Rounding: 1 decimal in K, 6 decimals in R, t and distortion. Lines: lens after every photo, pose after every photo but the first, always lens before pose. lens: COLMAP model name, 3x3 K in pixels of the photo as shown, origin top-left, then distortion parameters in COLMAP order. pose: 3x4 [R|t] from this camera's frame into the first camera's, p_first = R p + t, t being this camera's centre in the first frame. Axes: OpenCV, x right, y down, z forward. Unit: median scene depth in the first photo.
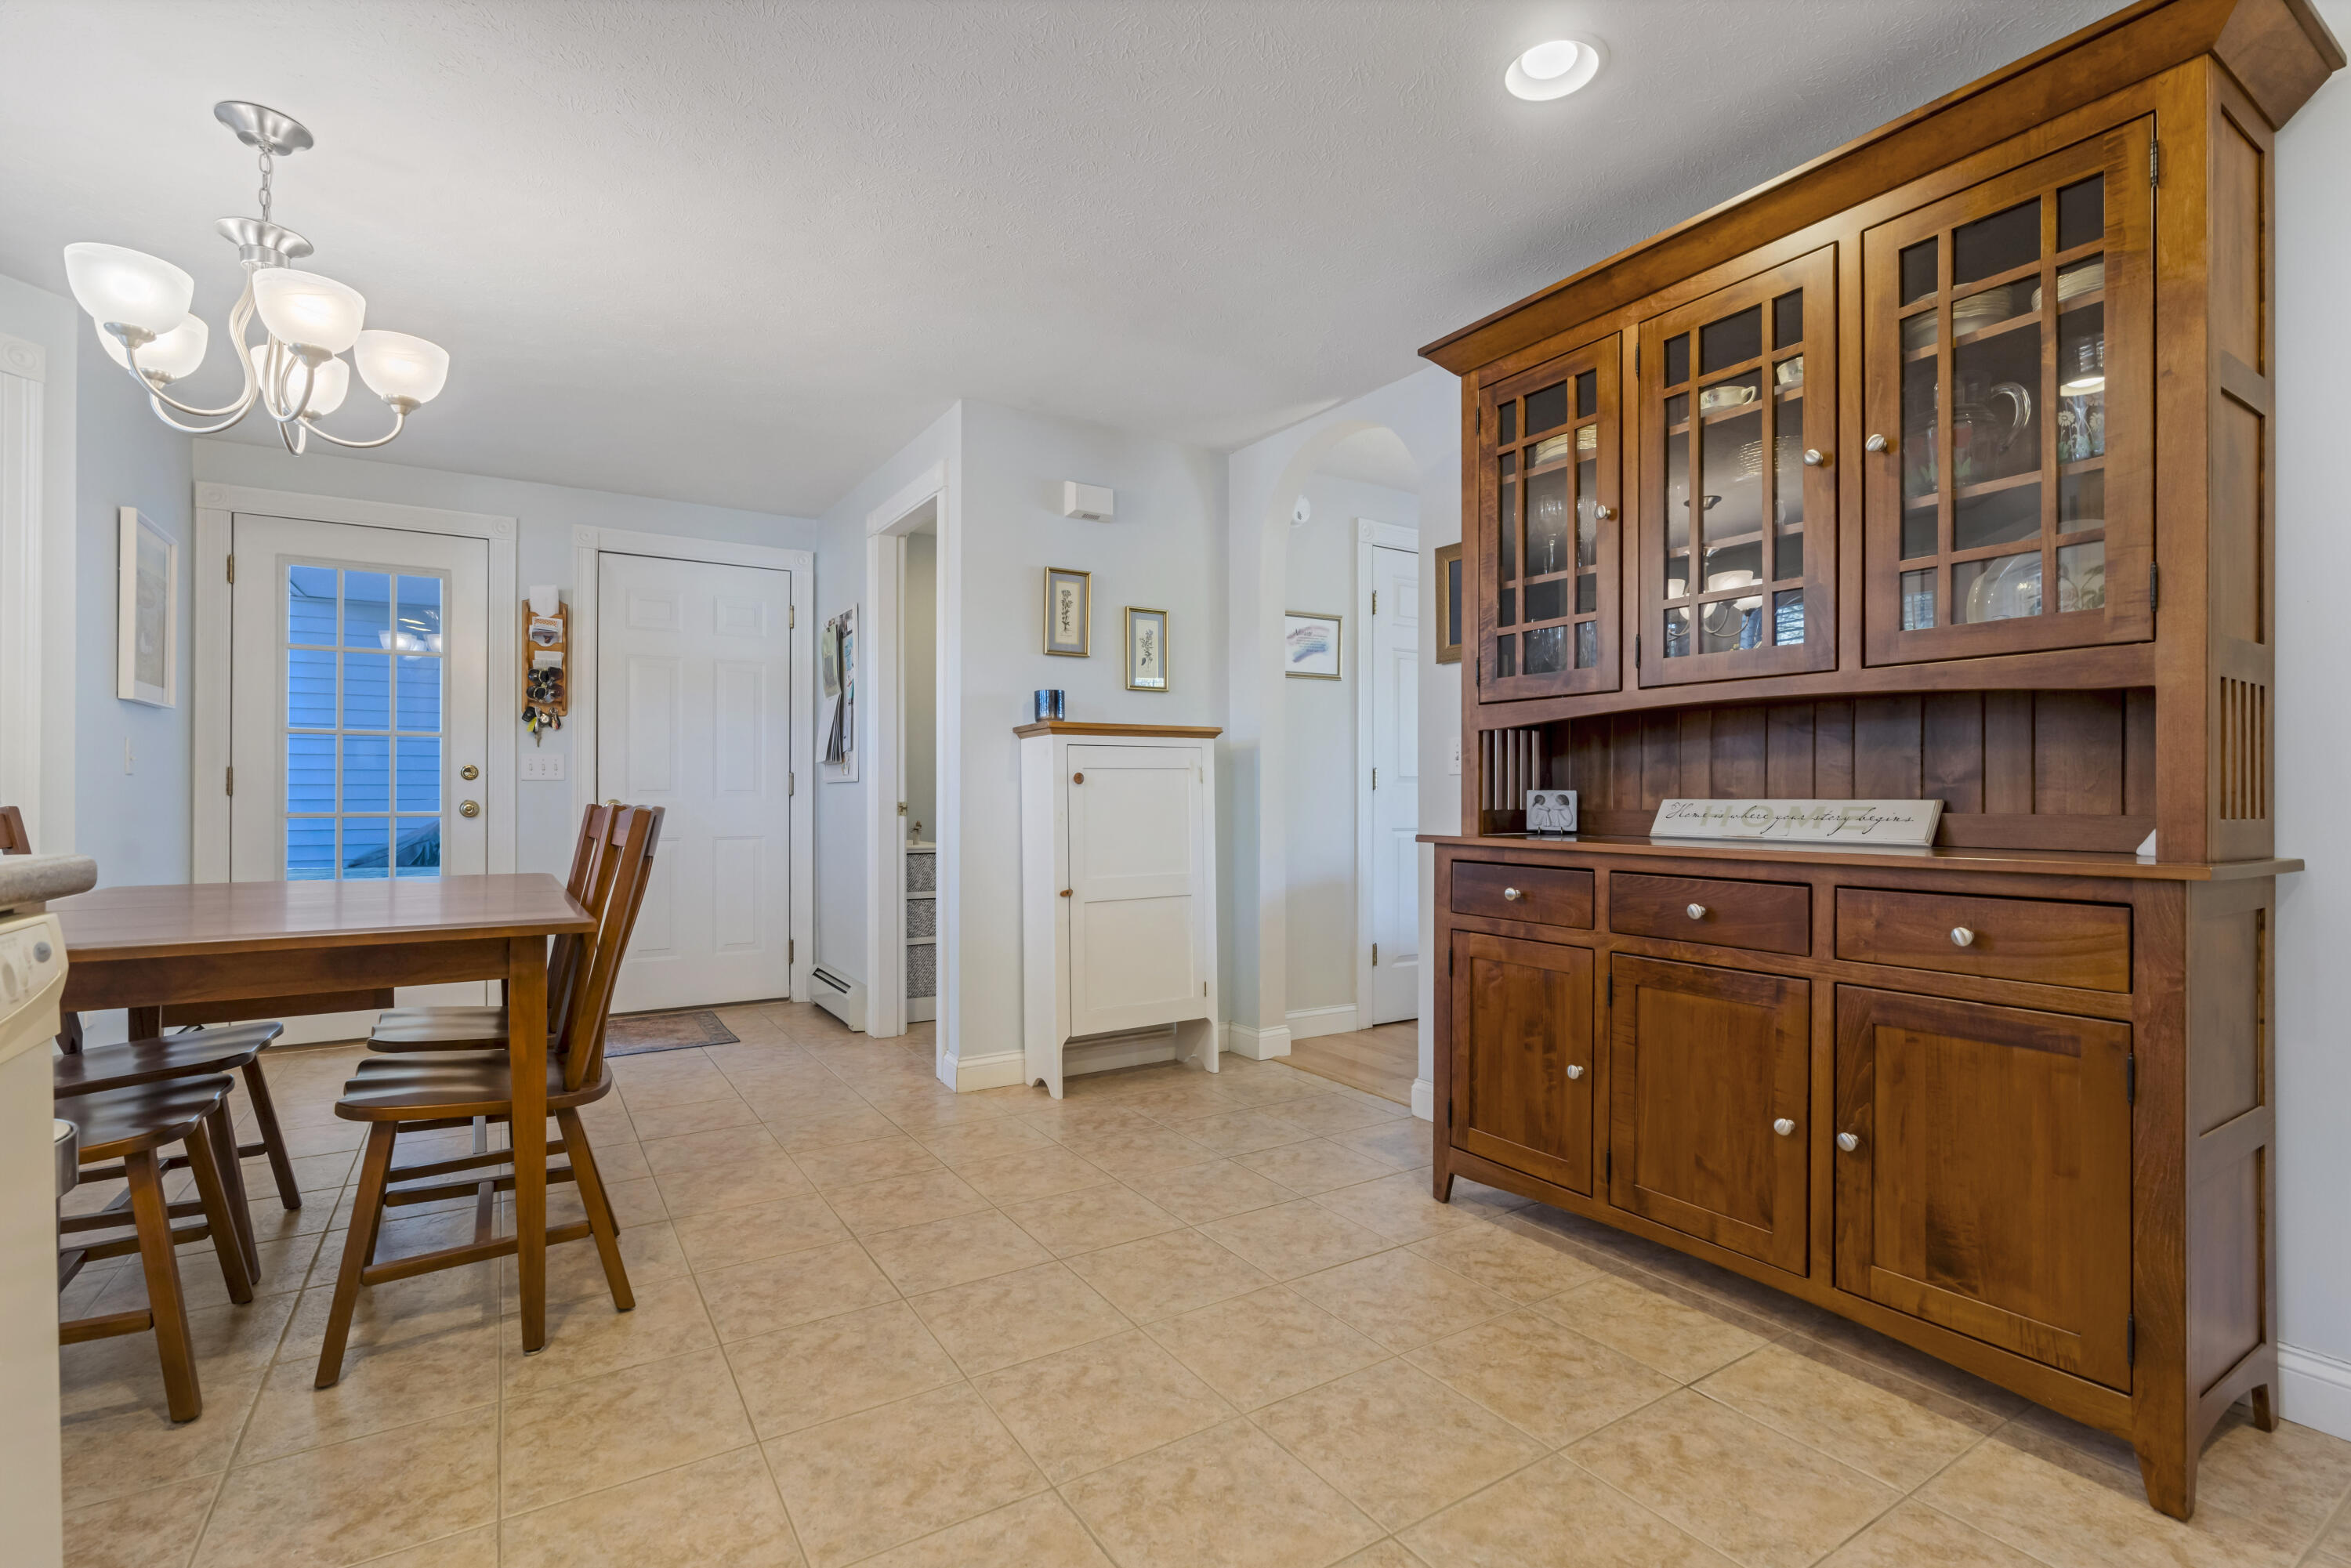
lens RADIAL K [[1079.4, 0, 1206.1], [0, 1079.4, 795.0], [0, 0, 1]] dist [-0.011628, 0.003240]
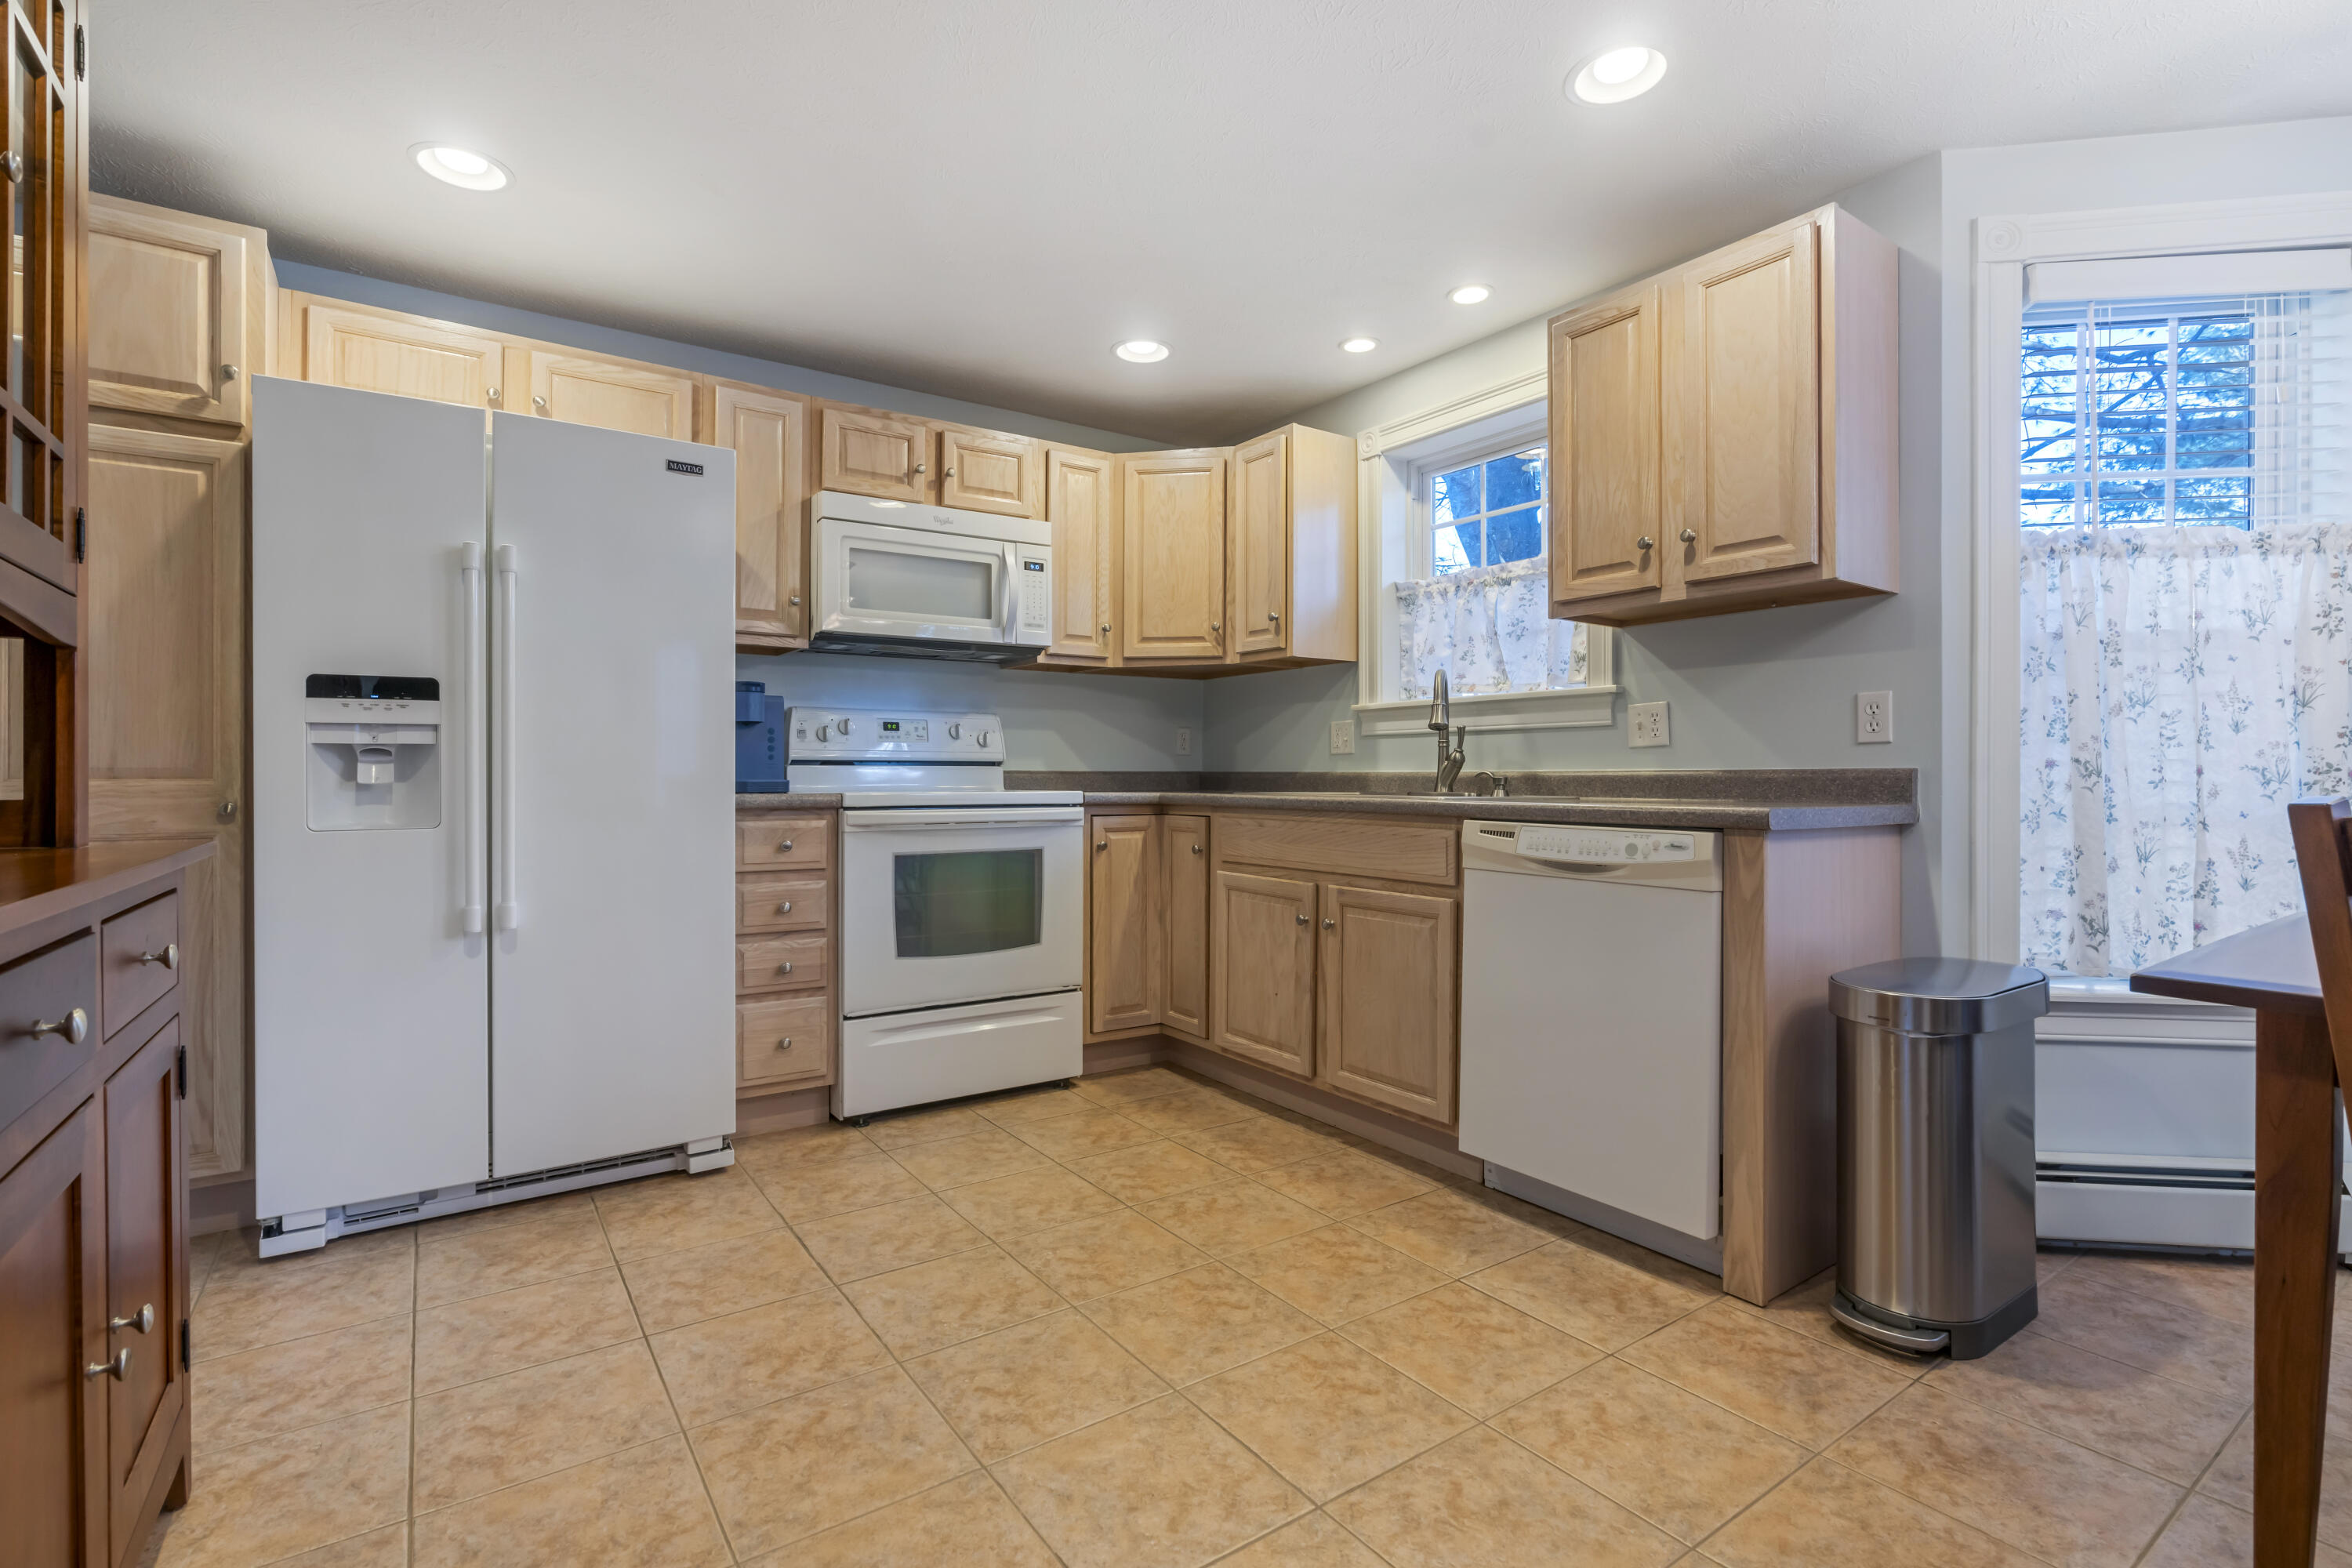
lens RADIAL K [[1079.9, 0, 1229.3], [0, 1079.9, 776.5], [0, 0, 1]] dist [-0.011628, 0.003240]
pose [[-0.998763, 0.000335, -0.049726, -0.010400], [0.000533, 0.999992, -0.003962, 0.004008], [0.049725, -0.003984, -0.998755, 1.367245]]
